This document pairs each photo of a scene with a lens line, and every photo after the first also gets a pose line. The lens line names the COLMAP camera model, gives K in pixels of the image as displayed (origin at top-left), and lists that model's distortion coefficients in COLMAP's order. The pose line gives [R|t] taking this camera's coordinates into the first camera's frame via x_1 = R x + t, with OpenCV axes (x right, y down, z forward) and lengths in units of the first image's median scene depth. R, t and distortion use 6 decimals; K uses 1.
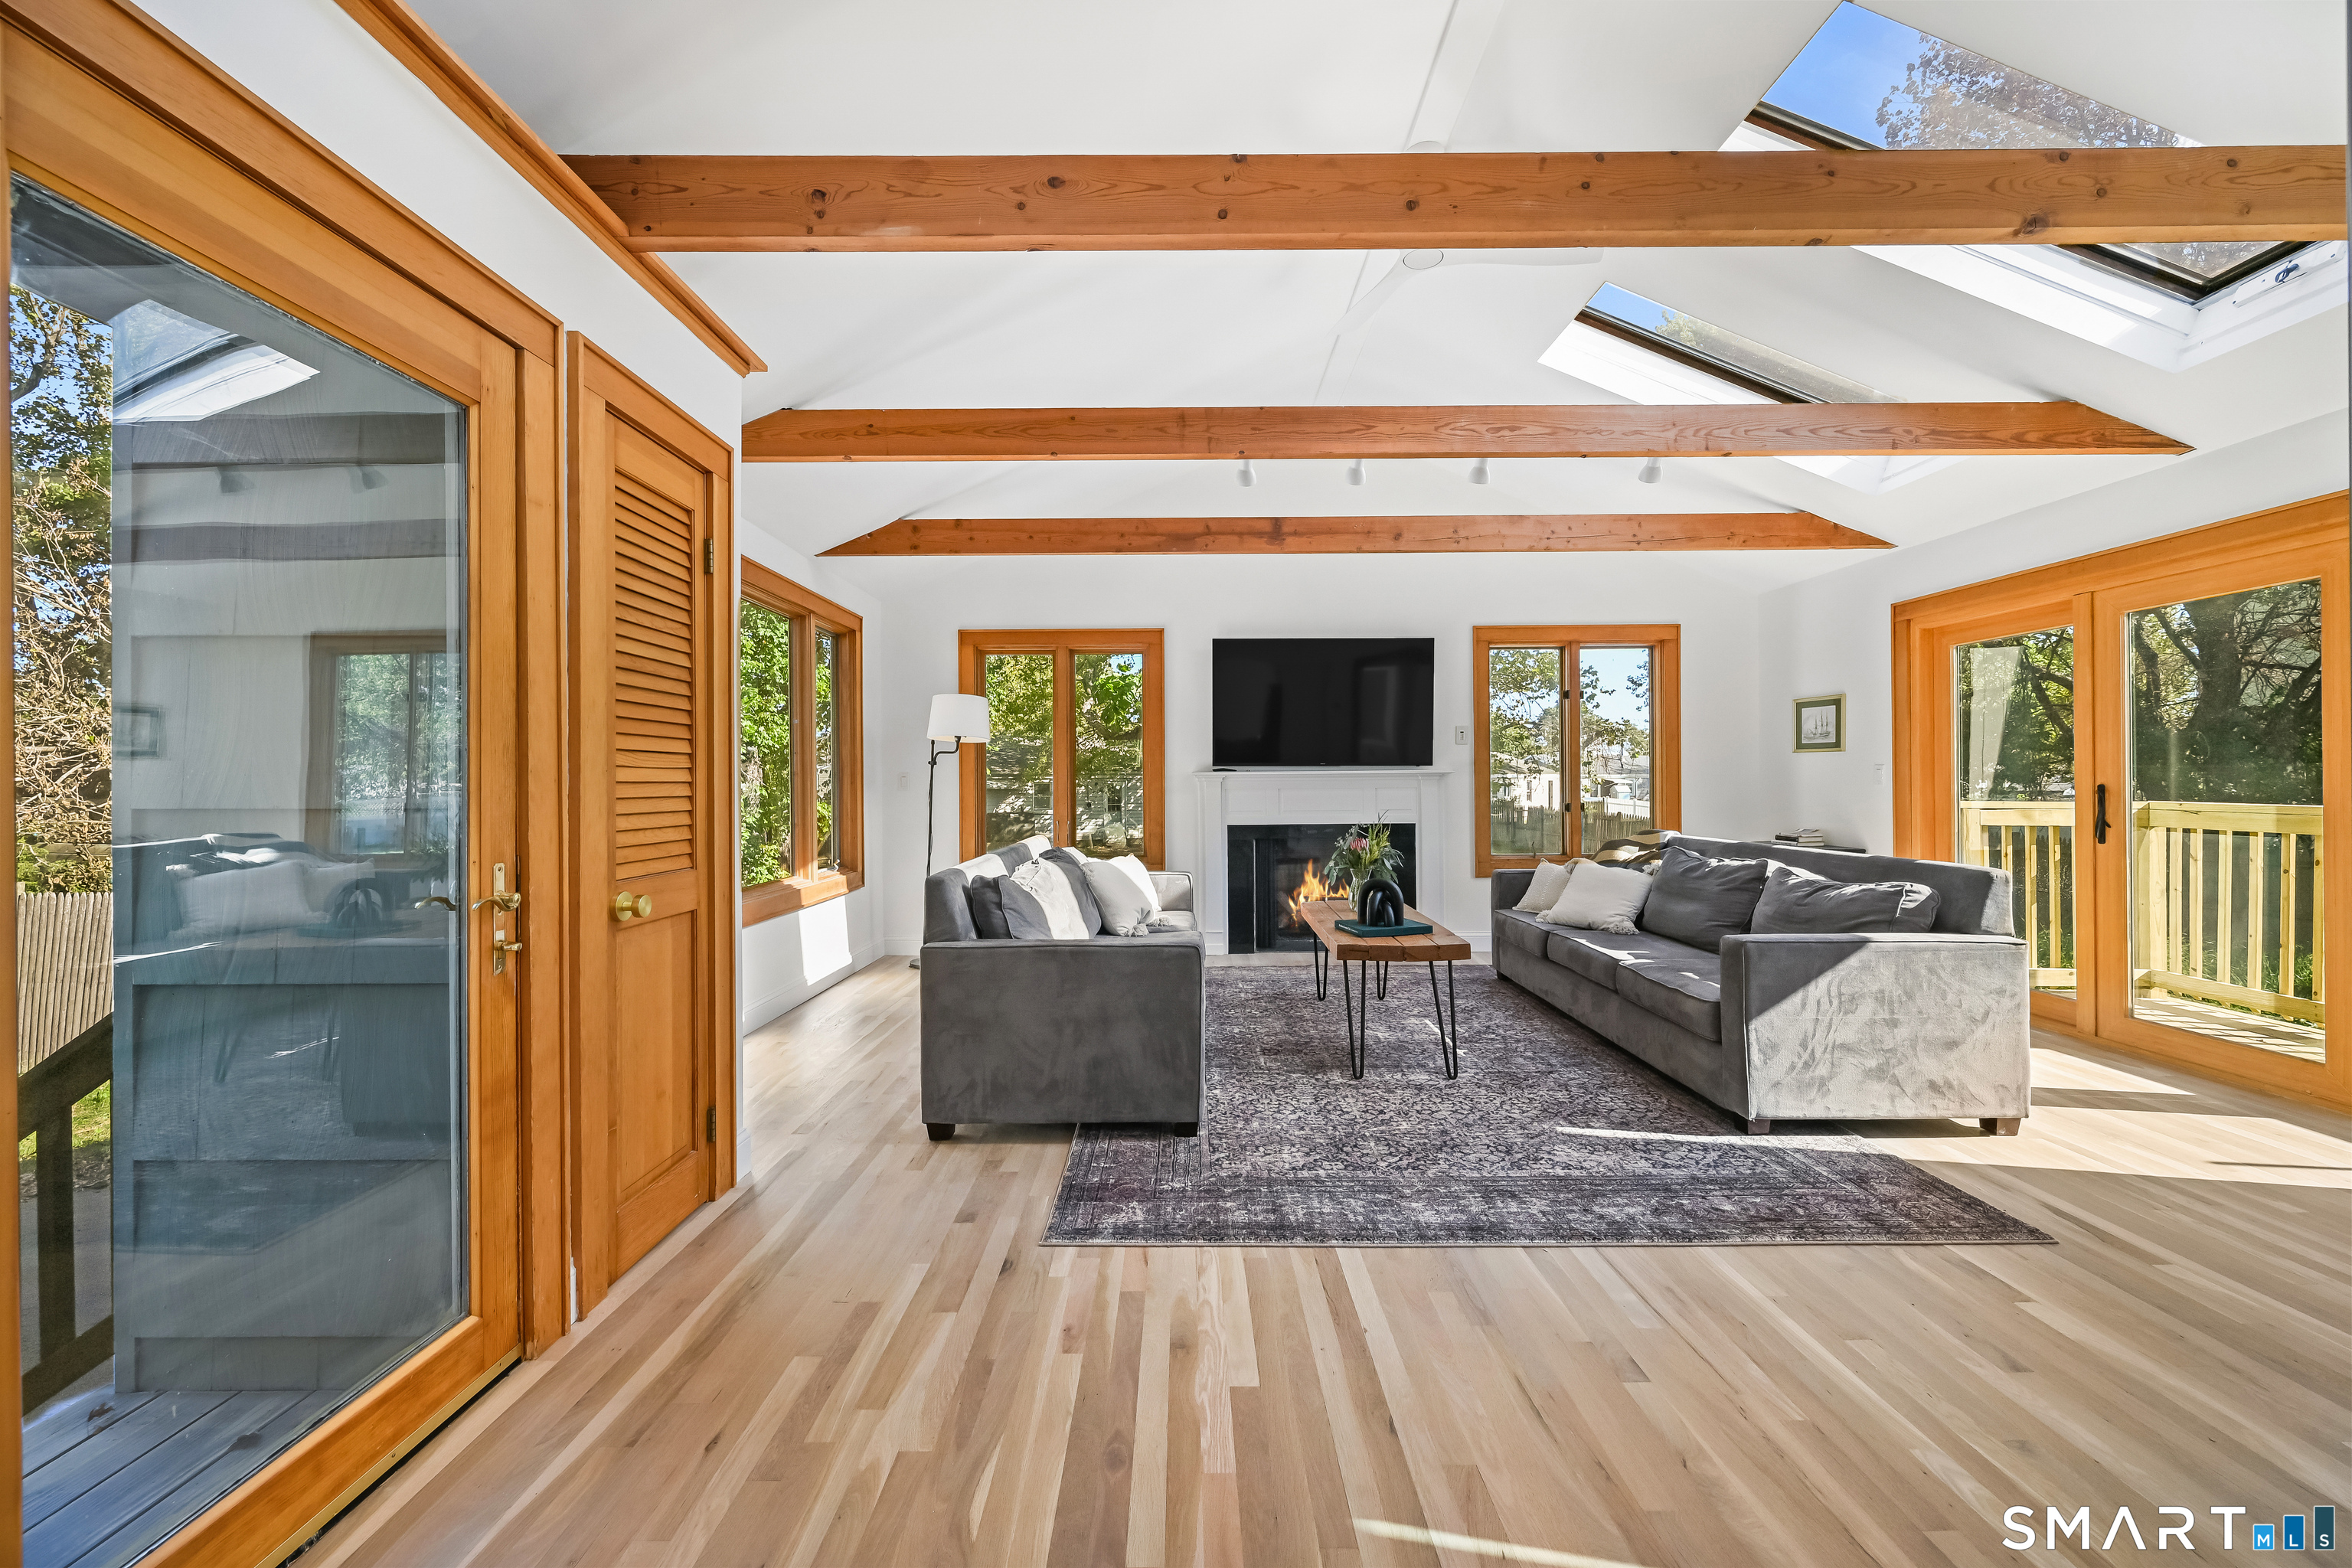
lens RADIAL K [[918.4, 0, 1176.0], [0, 918.4, 784.0], [0, 0, 1]] dist [-0.001802, -0.000181]
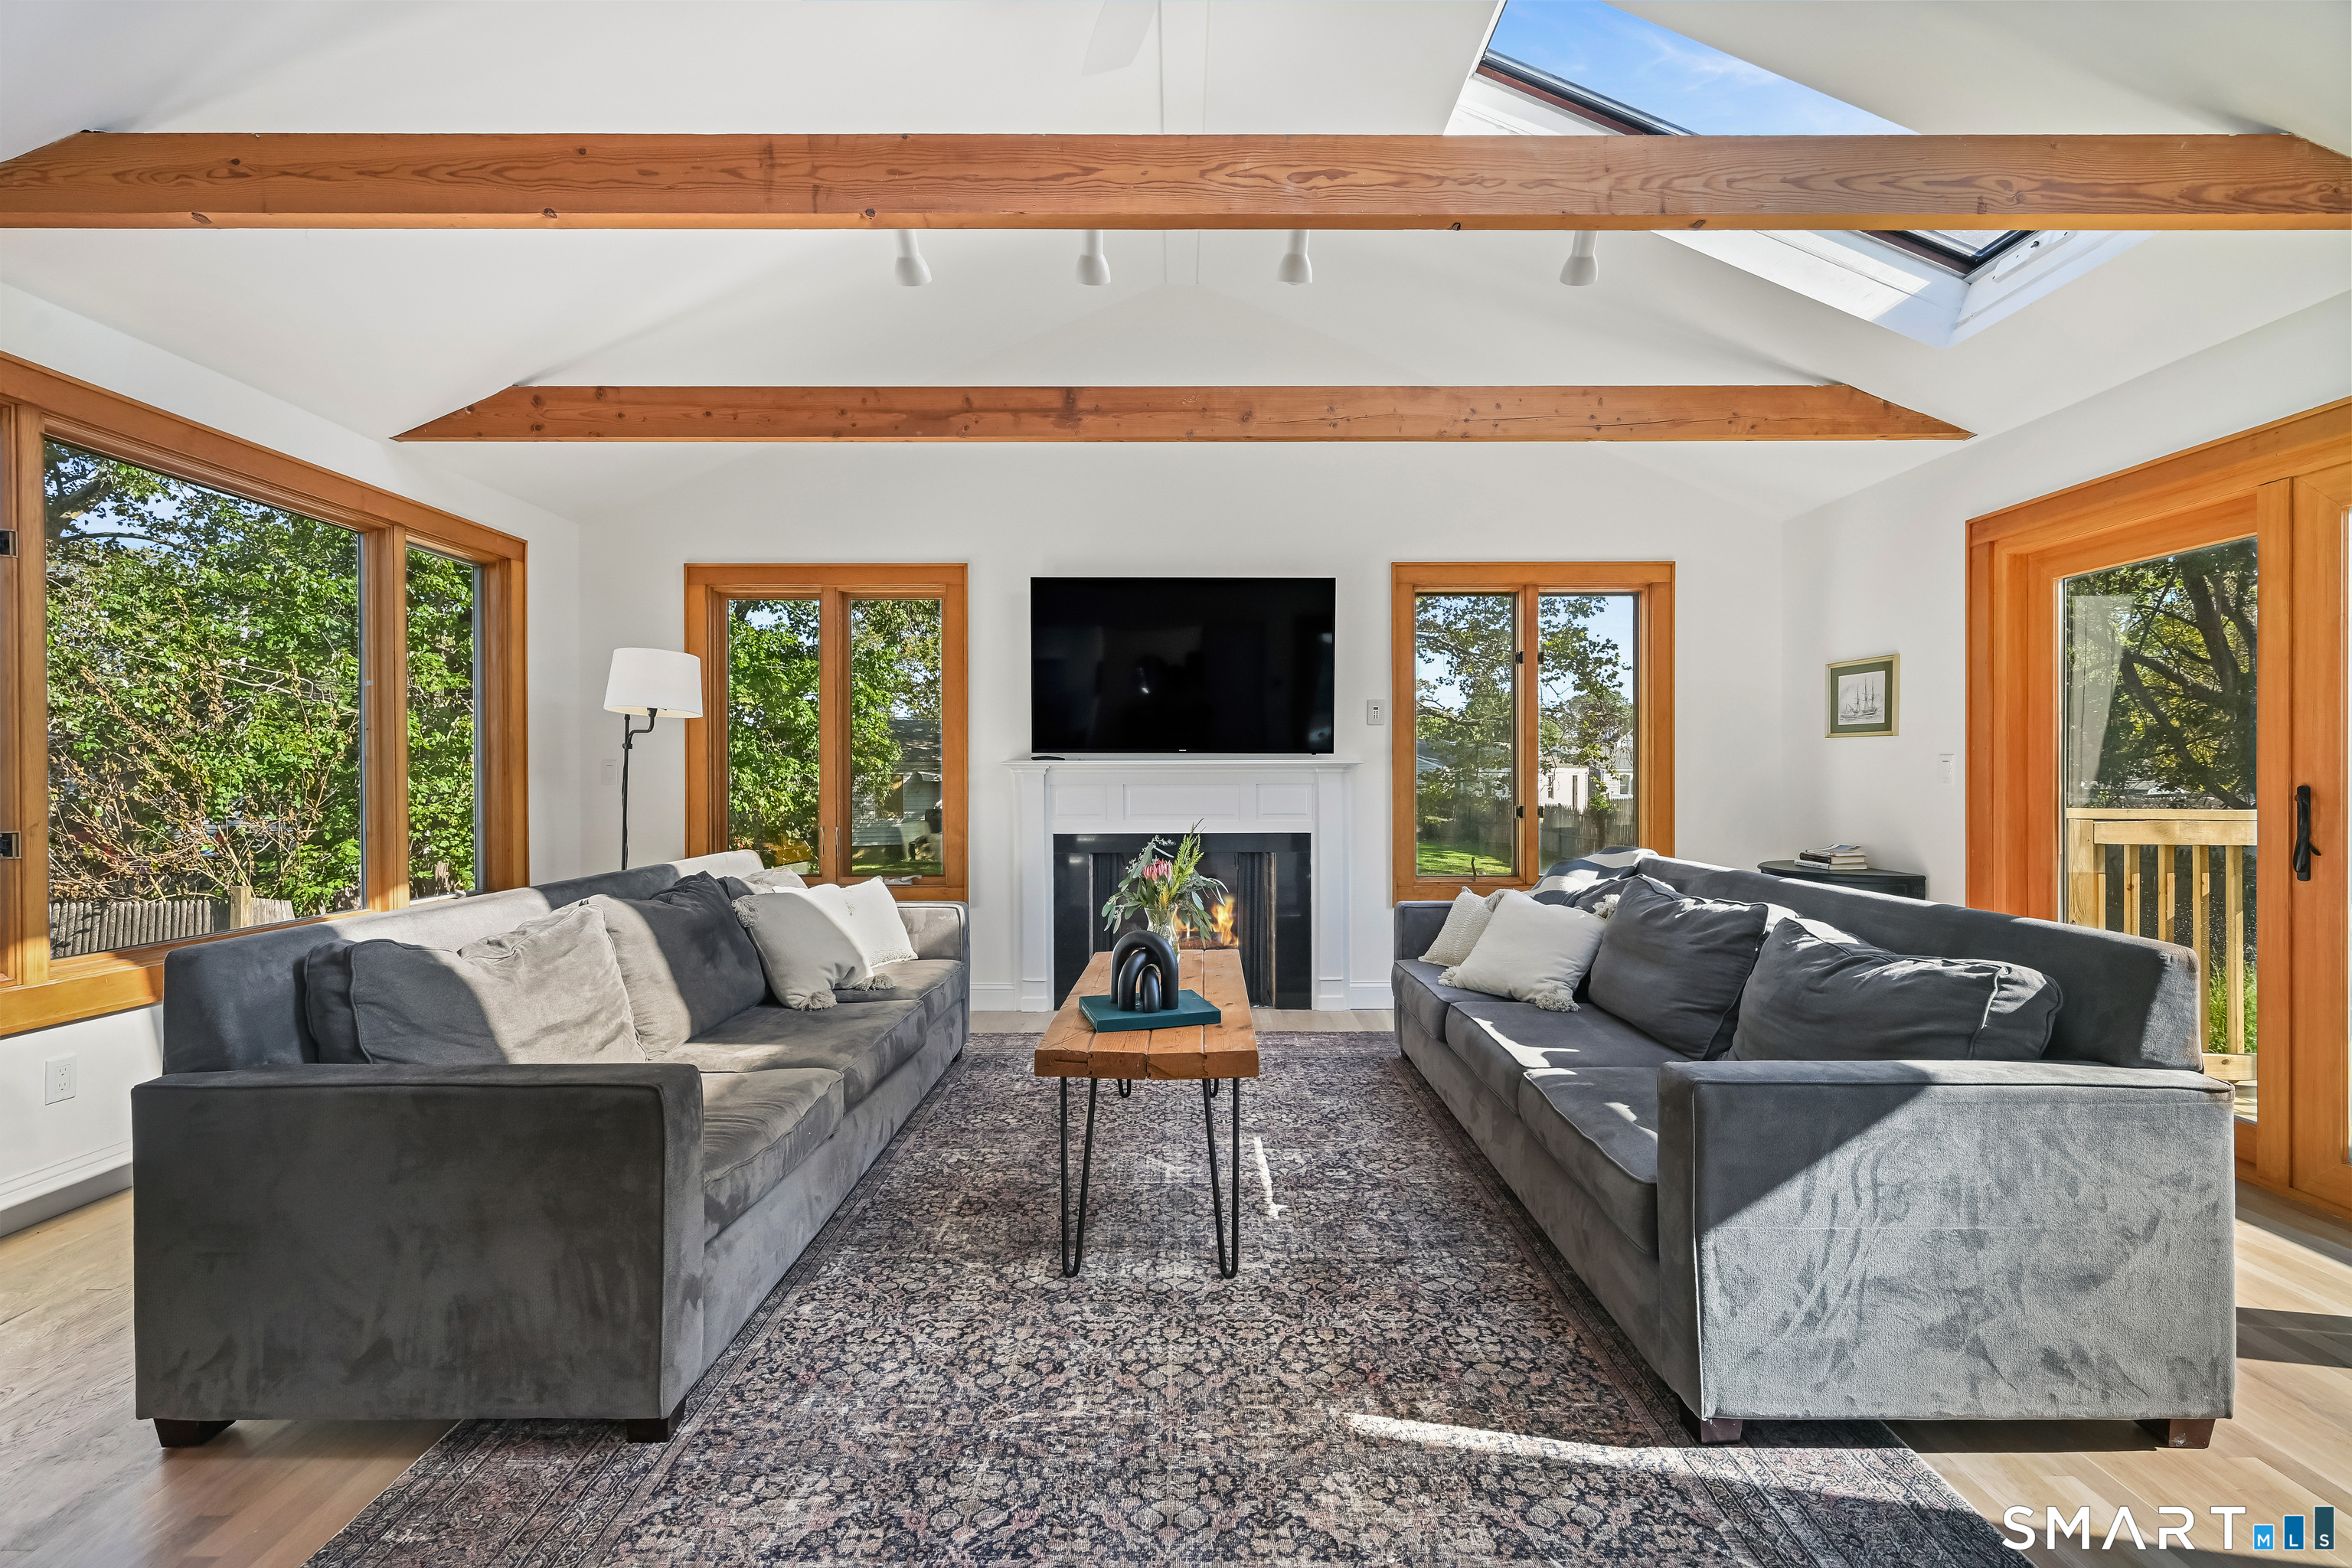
lens RADIAL K [[1006.1, 0, 1179.4], [0, 1006.1, 781.2], [0, 0, 1]] dist [-0.000549, 0.000222]
pose [[0.999968, 0.005131, 0.006086, 0.277118], [-0.005156, 0.999978, 0.004151, -0.001722], [-0.006064, -0.004183, 0.999973, 0.369520]]
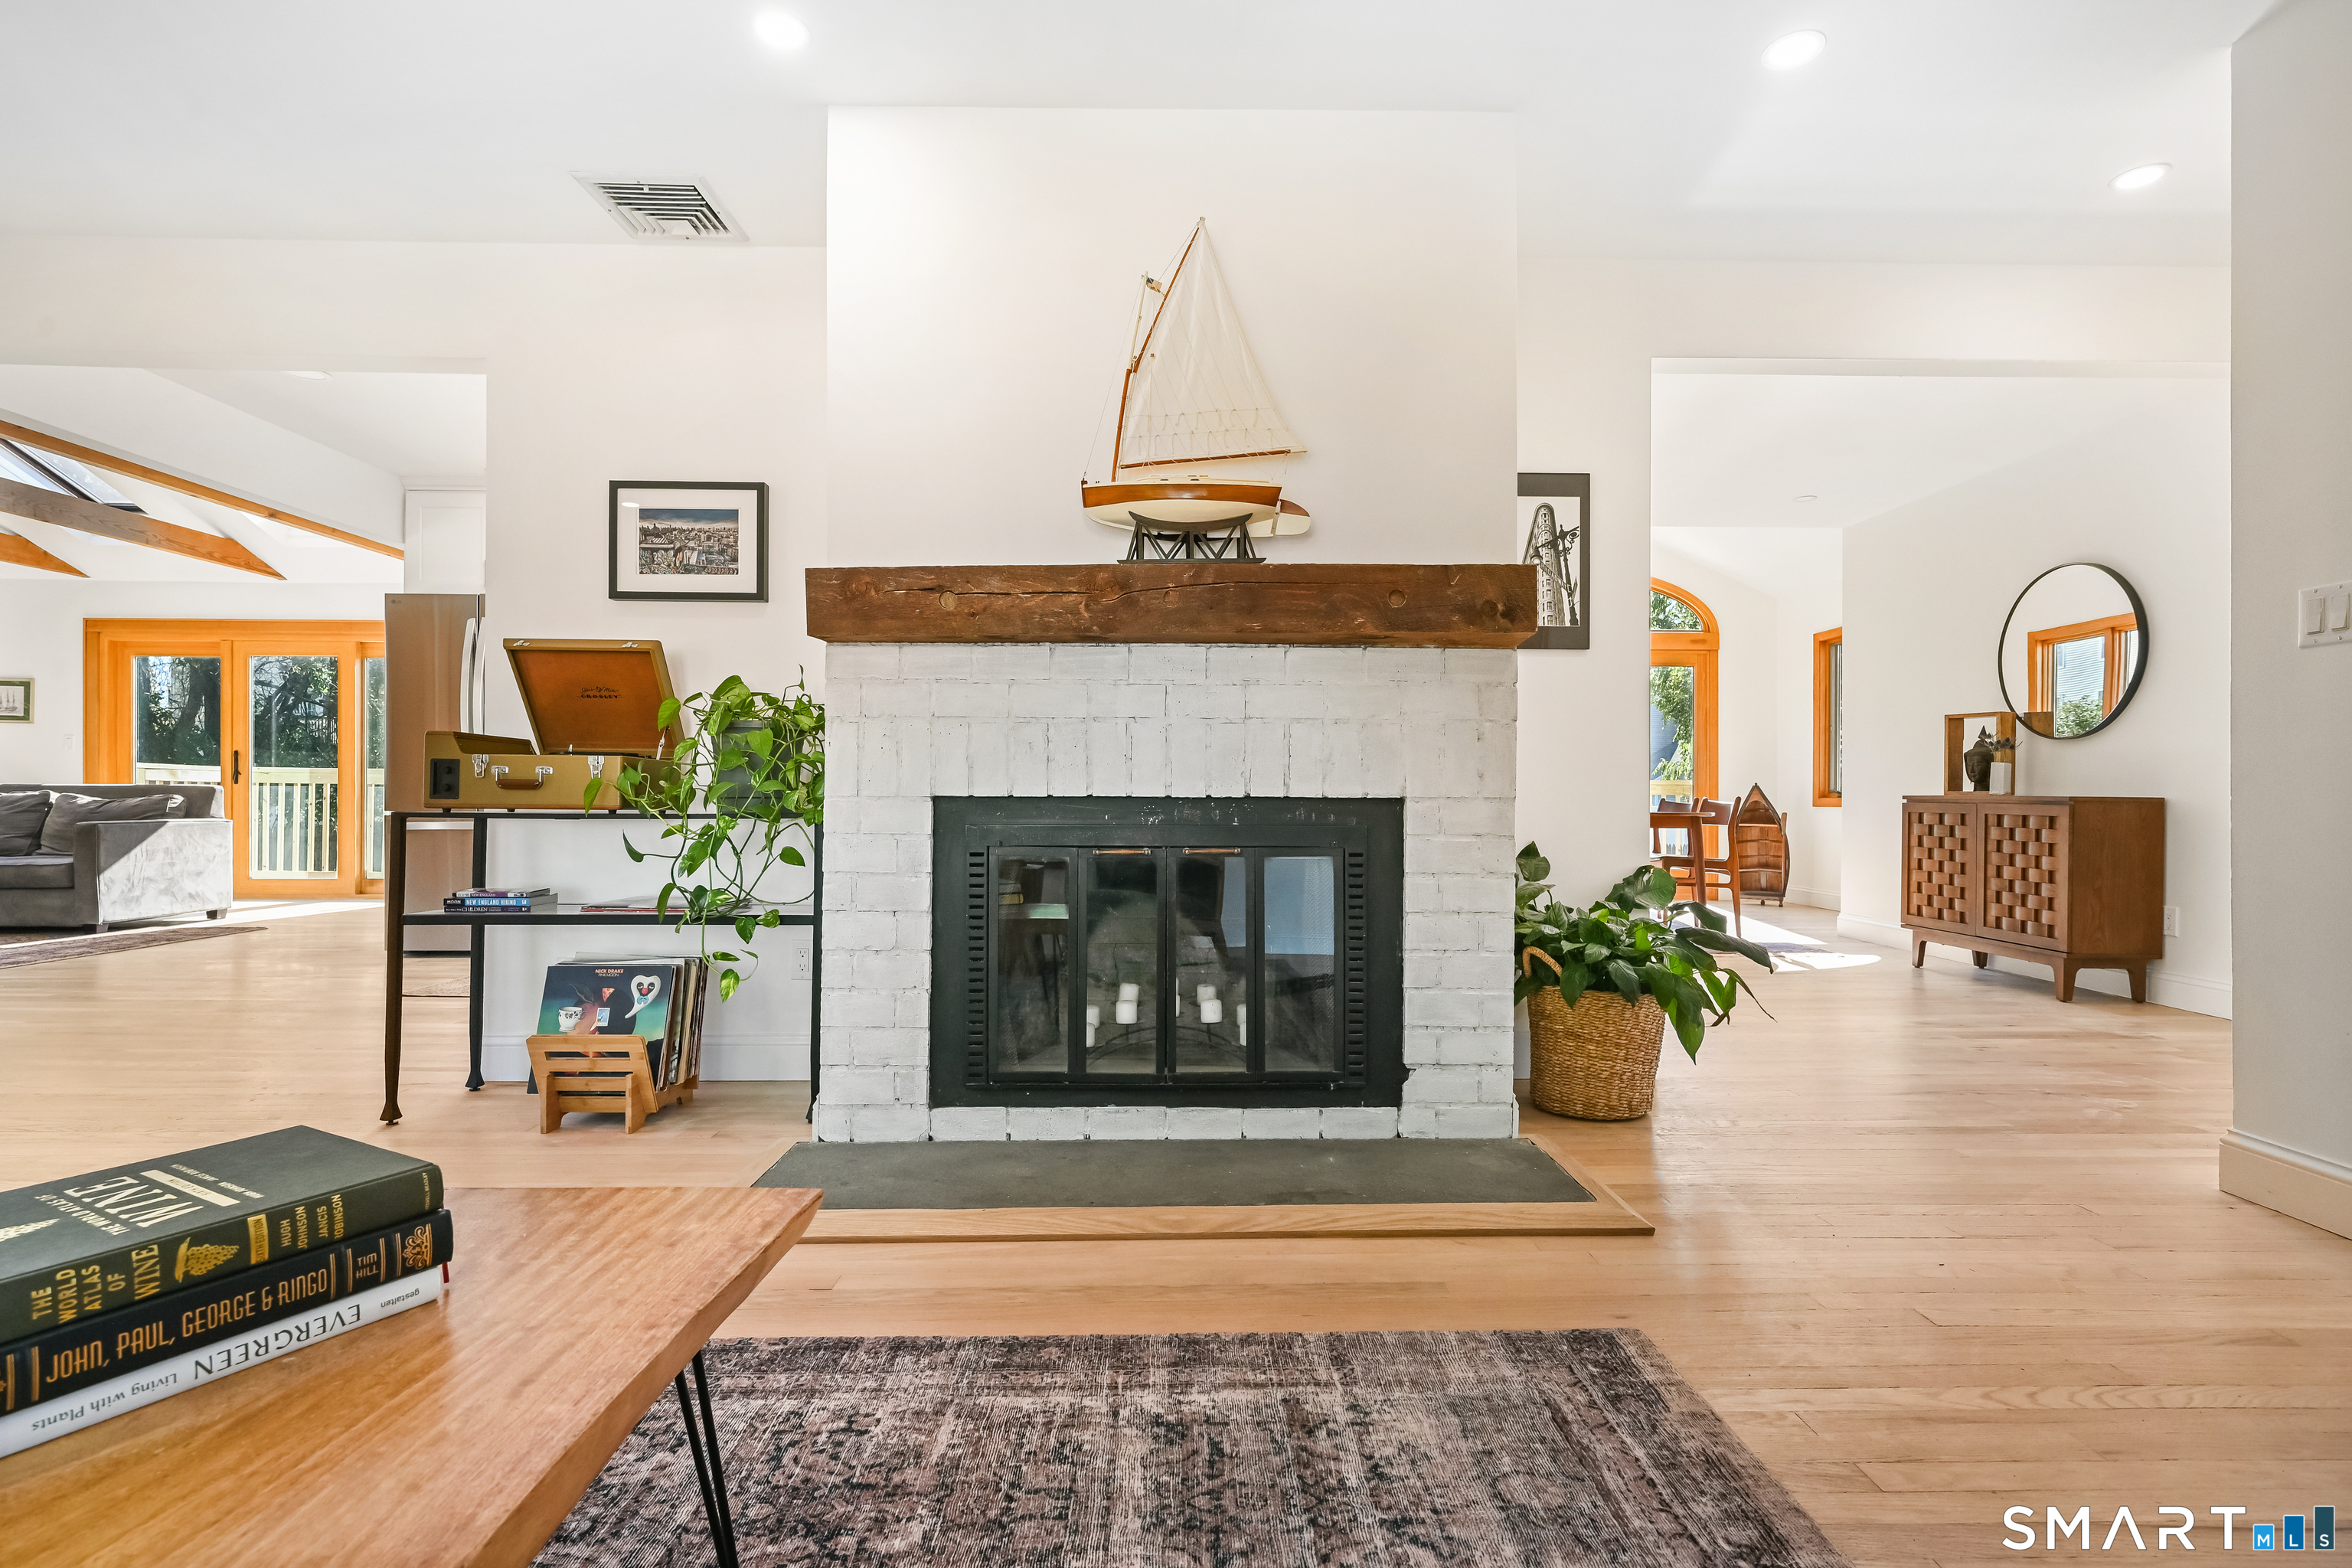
lens RADIAL K [[1113.6, 0, 1178.1], [0, 1113.6, 792.4], [0, 0, 1]] dist [0.000435, 0.000123]
pose [[-0.016960, 0.006626, 0.999834, -1.348390], [-0.003189, 0.999973, -0.006681, 0.104241], [-0.999851, -0.003302, -0.016938, -0.900916]]
